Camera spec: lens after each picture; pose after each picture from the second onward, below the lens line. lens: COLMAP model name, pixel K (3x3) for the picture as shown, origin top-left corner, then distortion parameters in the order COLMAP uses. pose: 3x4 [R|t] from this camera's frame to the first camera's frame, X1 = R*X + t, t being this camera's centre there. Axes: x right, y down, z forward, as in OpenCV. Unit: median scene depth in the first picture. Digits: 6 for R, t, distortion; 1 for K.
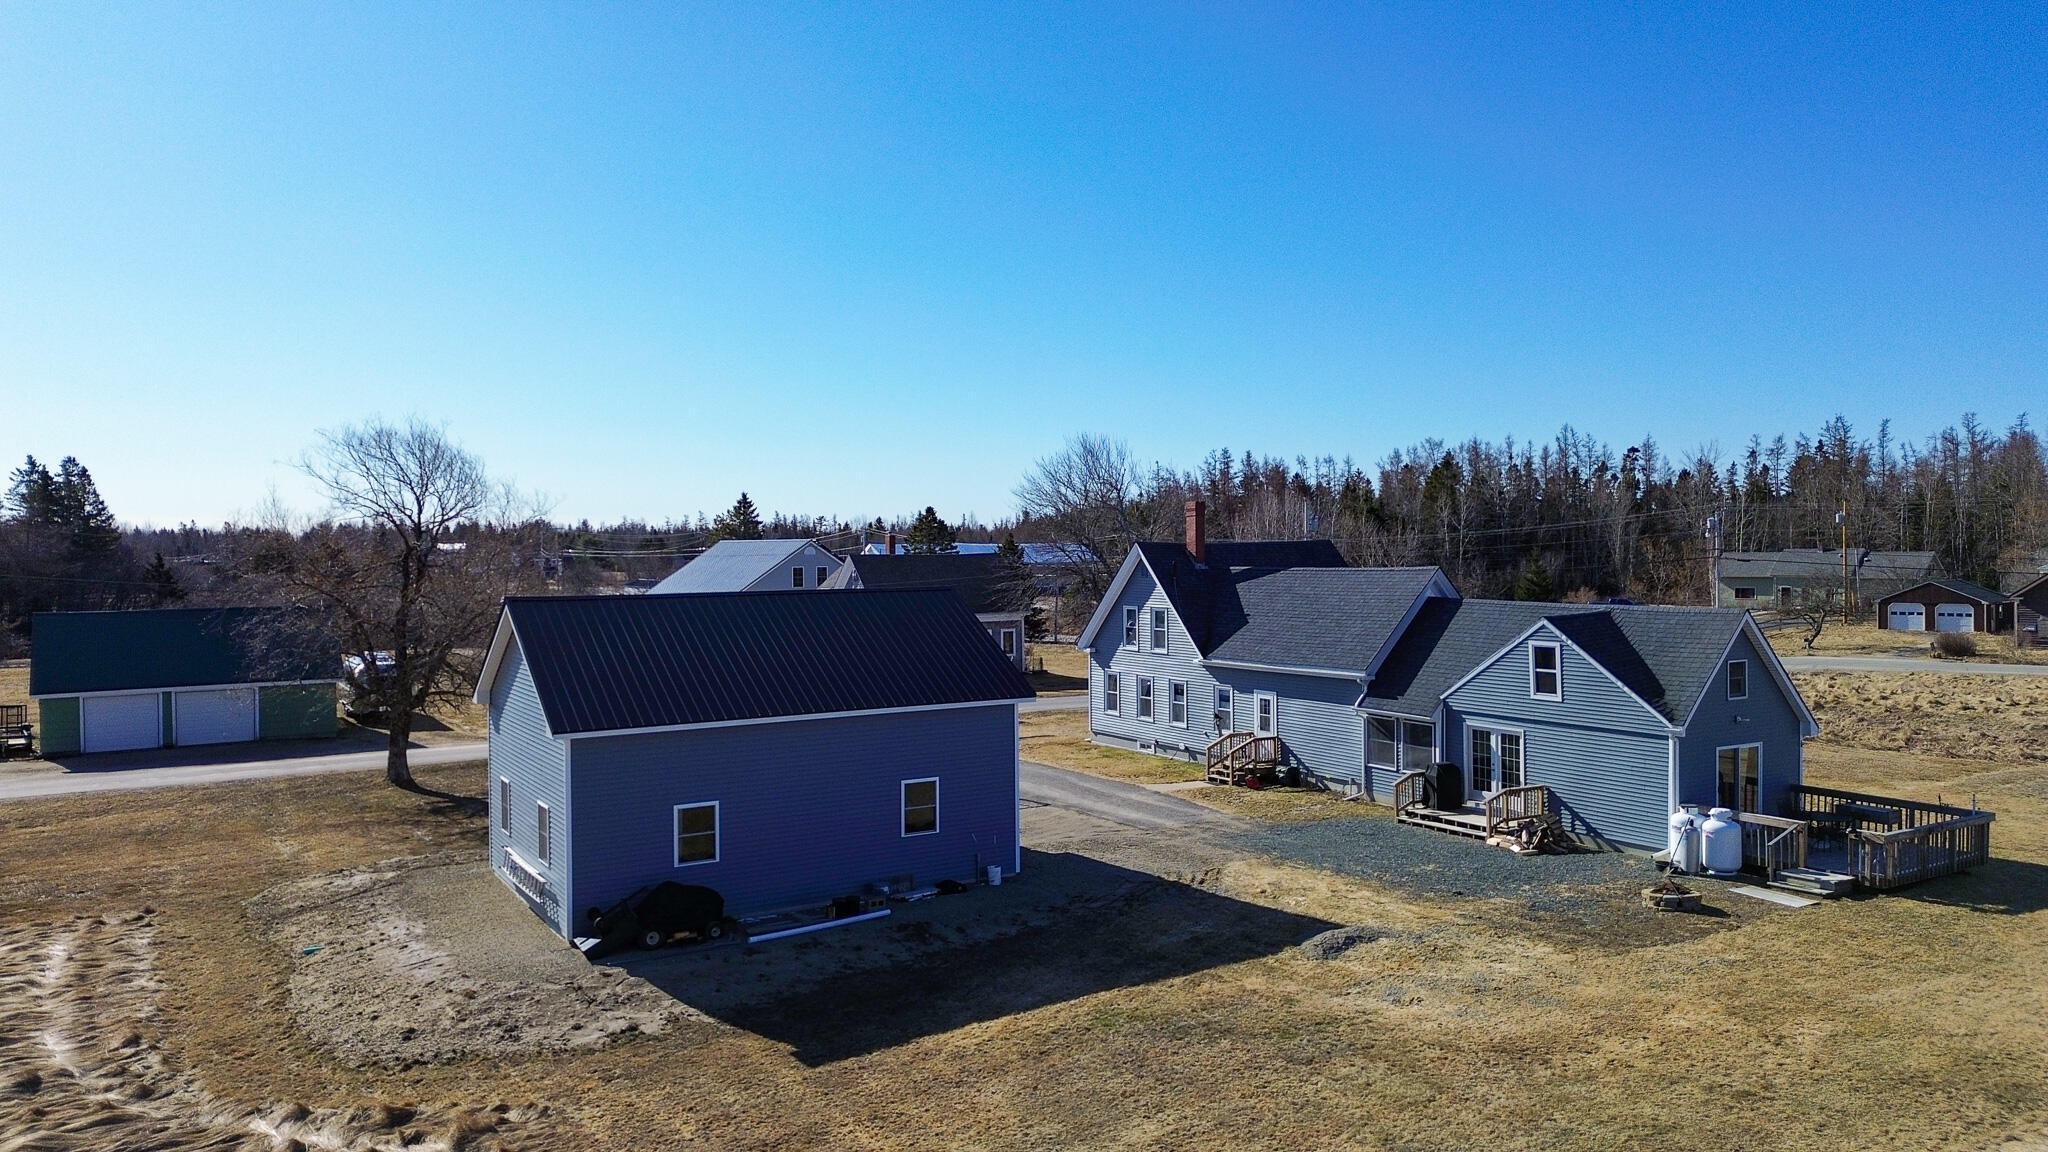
lens RADIAL K [[1426.2, 0, 1024.0], [0, 1426.2, 576.0], [0, 0, 1]] dist [0.089445, -0.095848]
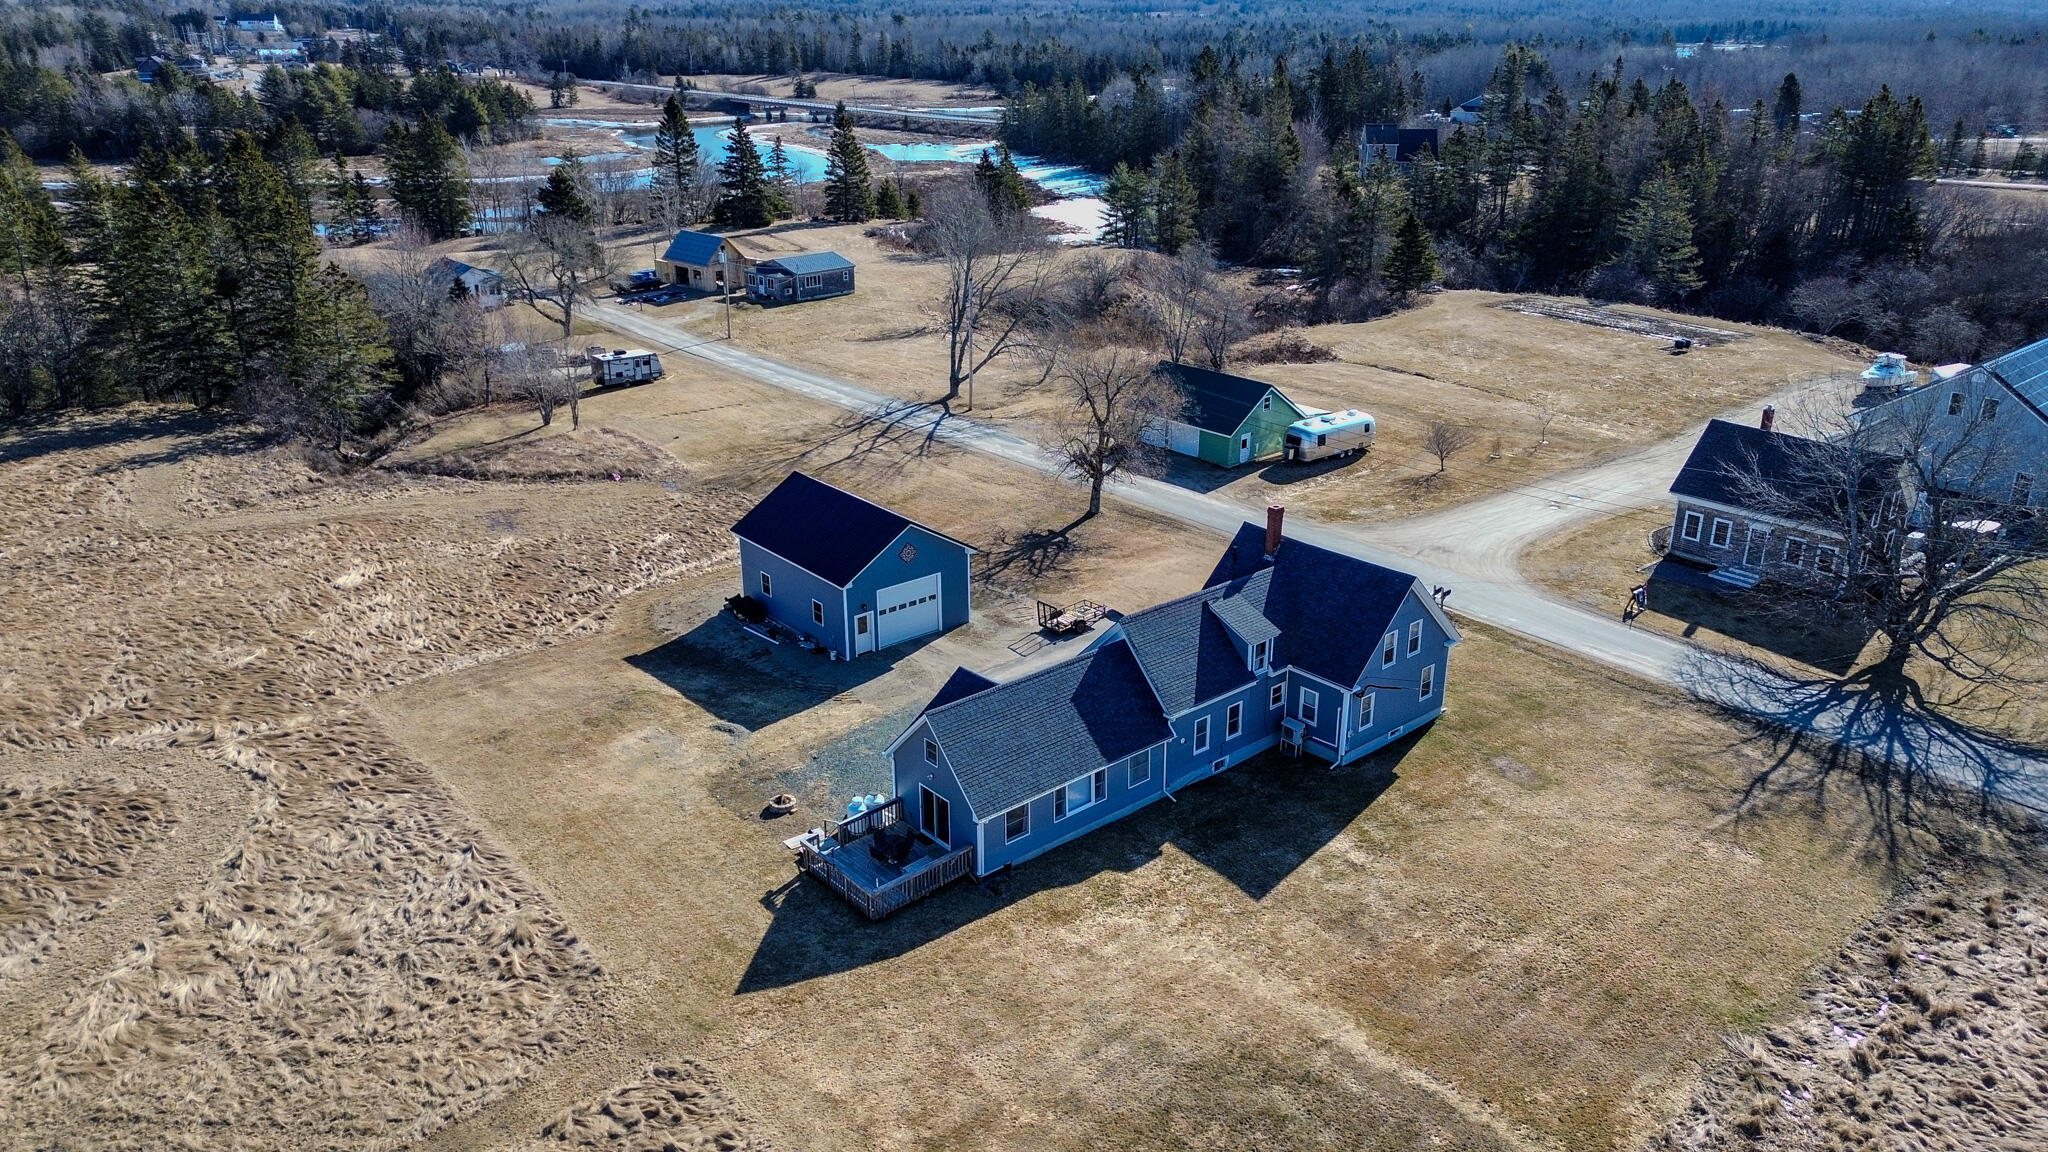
lens RADIAL K [[1437.3, 0, 1030.3], [0, 1437.3, 577.6], [0, 0, 1]] dist [0.071897, -0.065284]
pose [[0.152423, 0.368001, -0.917247, 1.747334], [-0.018999, 0.929011, 0.369564, -0.629043], [0.988133, -0.038903, 0.148594, 0.855488]]
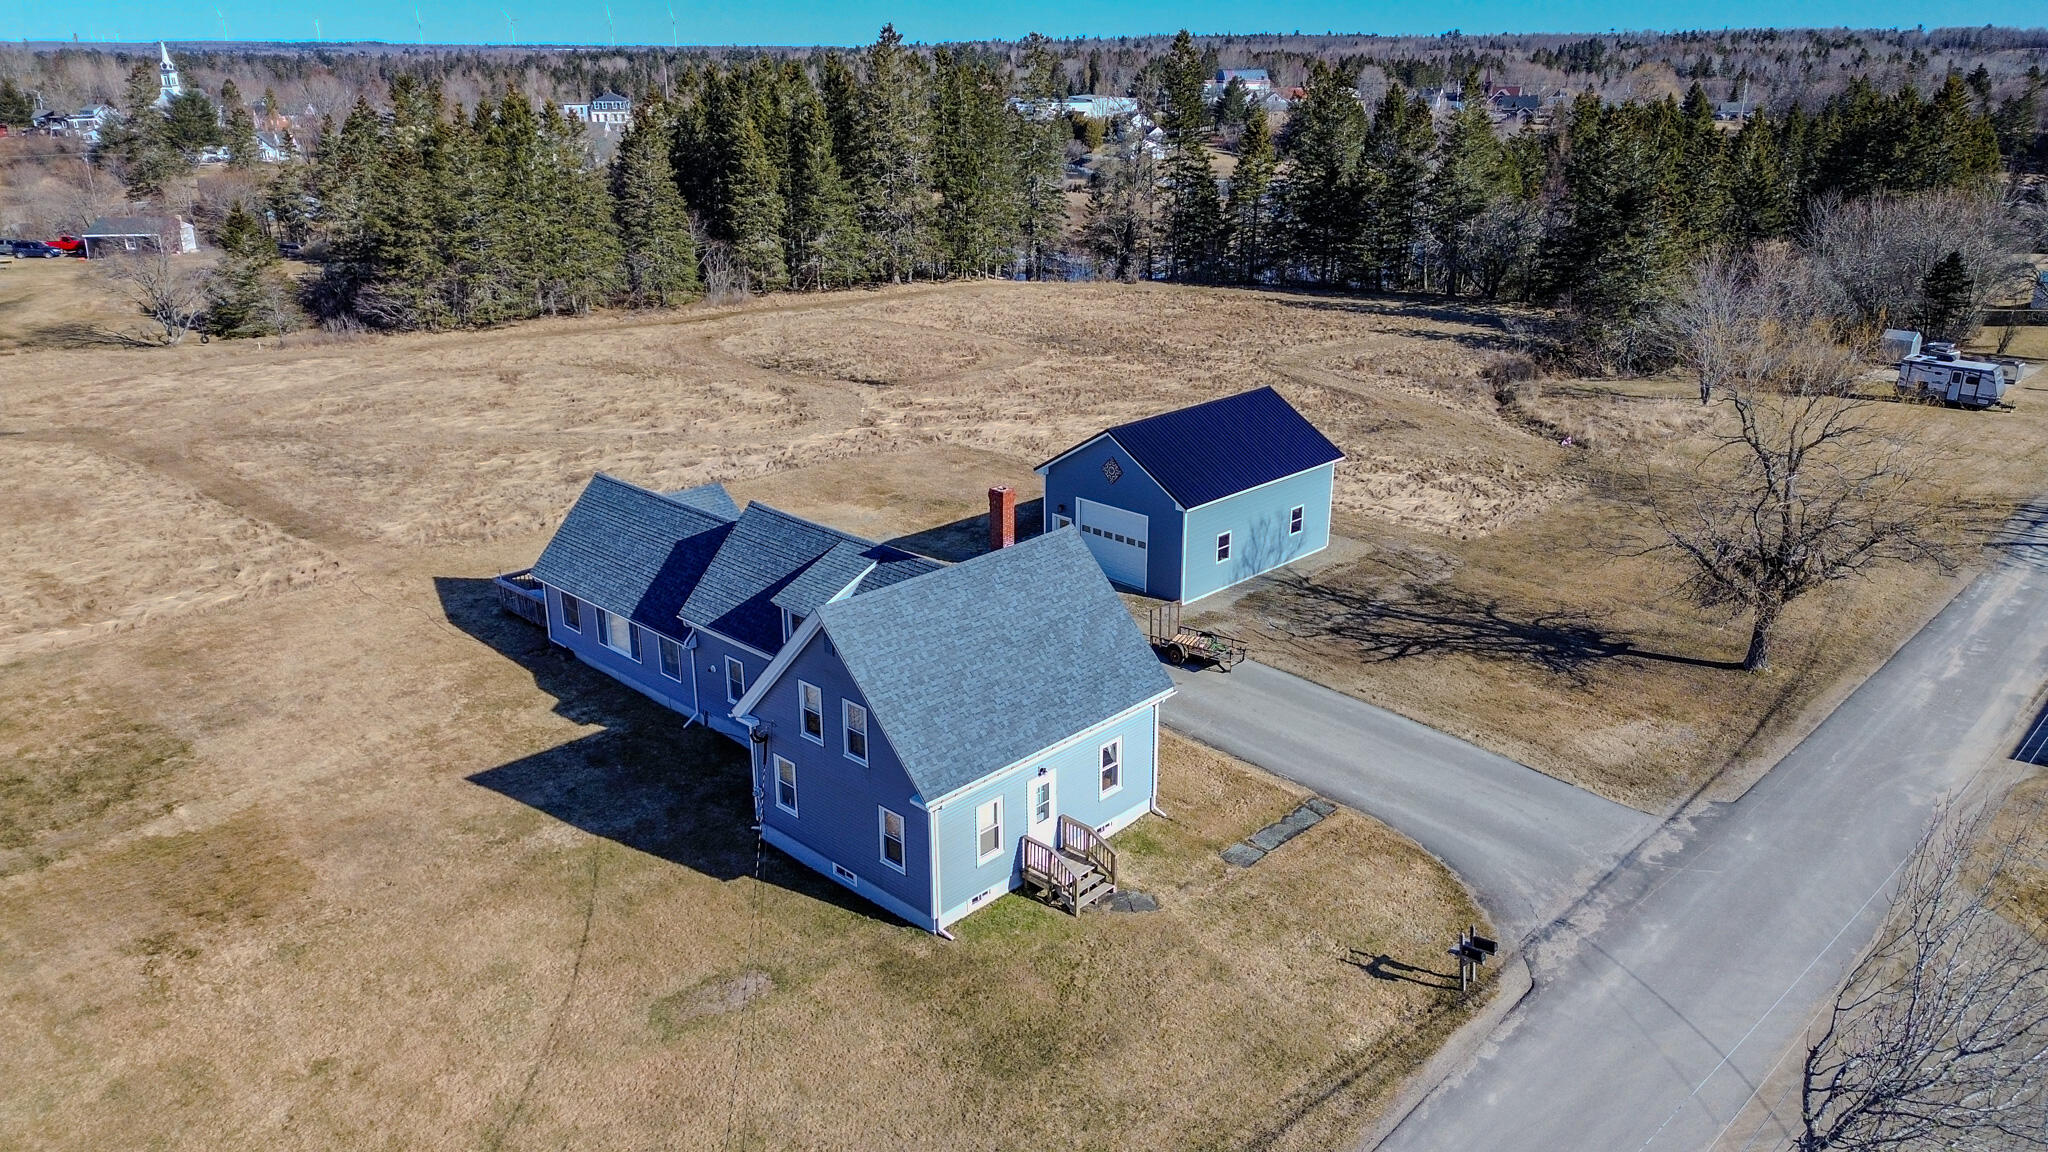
lens RADIAL K [[1441.4, 0, 1032.7], [0, 1441.4, 579.3], [0, 0, 1]] dist [0.089431, -0.093471]
pose [[-0.968751, 0.093037, -0.229926, 0.397973], [0.004788, 0.933828, 0.357689, -0.394279], [0.247989, 0.345411, -0.905093, 2.417249]]
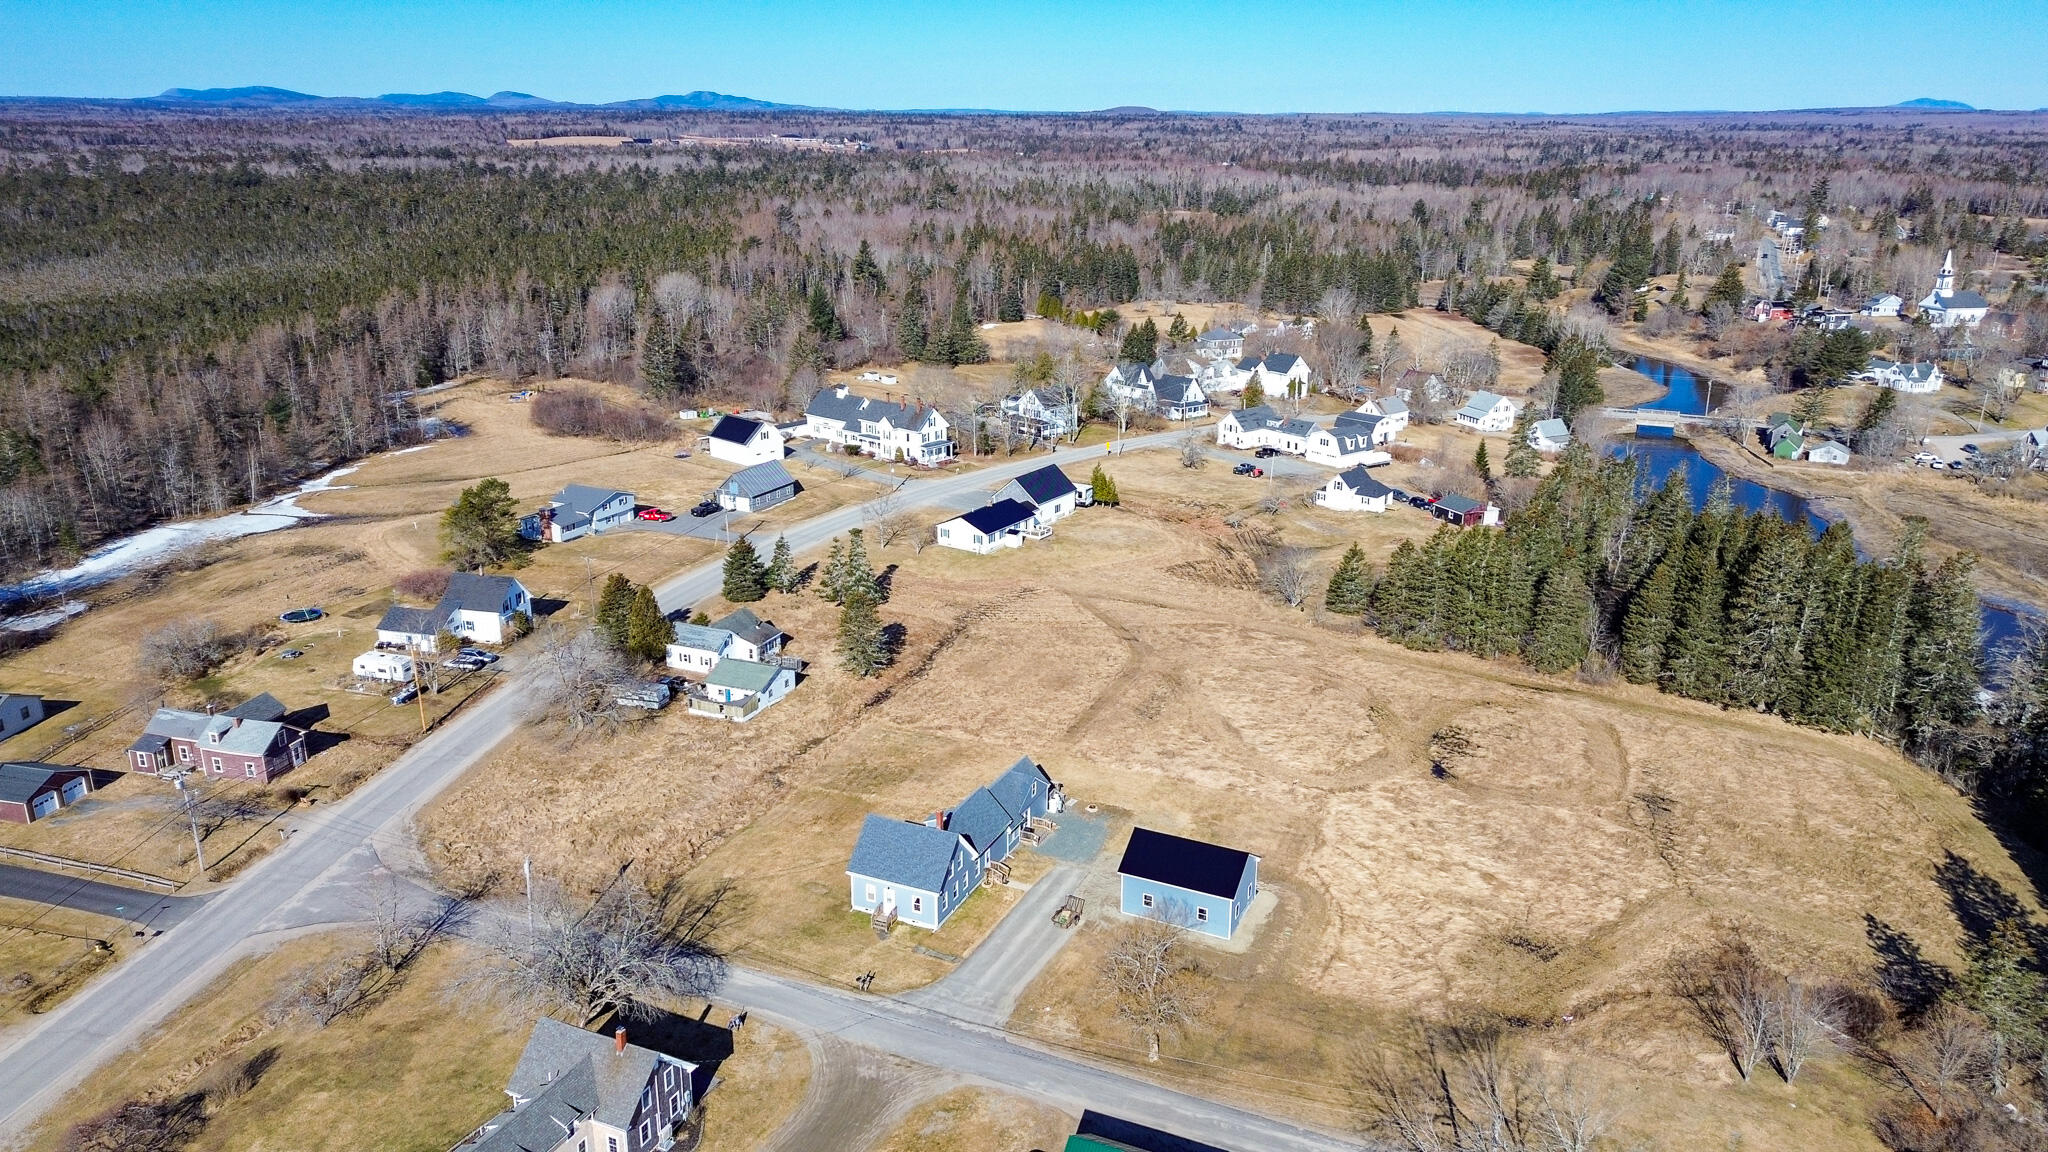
lens RADIAL K [[1485.0, 0, 1032.9], [0, 1485.0, 581.0], [0, 0, 1]] dist [0.103909, -0.121106]
pose [[-0.551125, -0.259353, 0.793093, -2.652896], [0.014222, 0.947412, 0.319701, -1.738165], [-0.834301, 0.187475, -0.518454, 2.976797]]
